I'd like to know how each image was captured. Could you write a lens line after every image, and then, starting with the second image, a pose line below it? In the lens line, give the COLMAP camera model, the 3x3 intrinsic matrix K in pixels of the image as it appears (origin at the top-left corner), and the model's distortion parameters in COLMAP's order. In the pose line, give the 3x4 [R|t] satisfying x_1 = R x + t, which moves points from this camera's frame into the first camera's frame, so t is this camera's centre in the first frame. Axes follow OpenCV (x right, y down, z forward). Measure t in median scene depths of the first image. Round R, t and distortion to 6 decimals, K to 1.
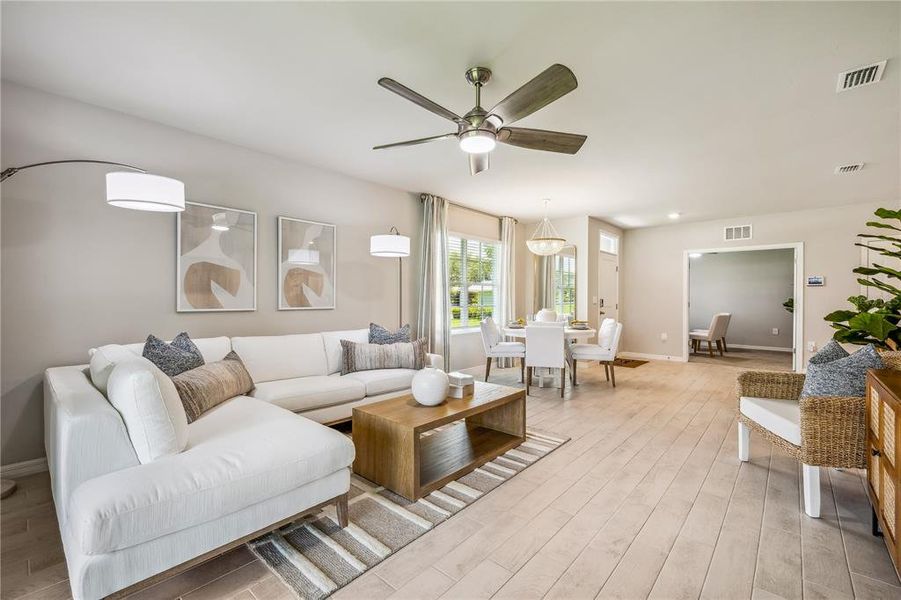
lens RADIAL K [[389.1, 0, 452.3], [0, 389.1, 297.8], [0, 0, 1]] dist [0.001915, 0.000525]
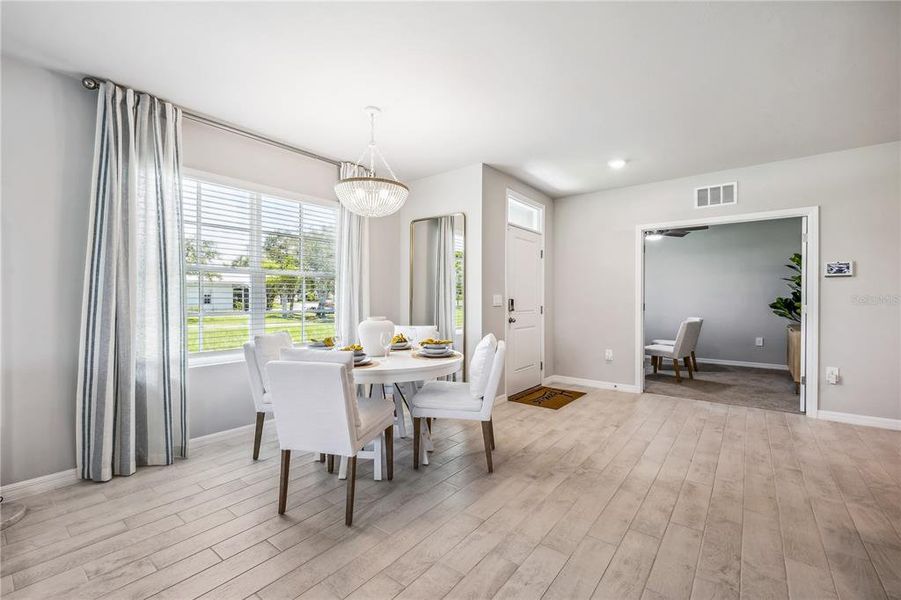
lens RADIAL K [[389.1, 0, 449.3], [0, 389.1, 298.0], [0, 0, 1]] dist [0.001915, 0.000525]
pose [[0.998355, -0.003427, 0.057227, 0.242210], [0.003554, 0.999991, -0.002113, 0.003244], [-0.057220, 0.002313, 0.998359, 0.361696]]
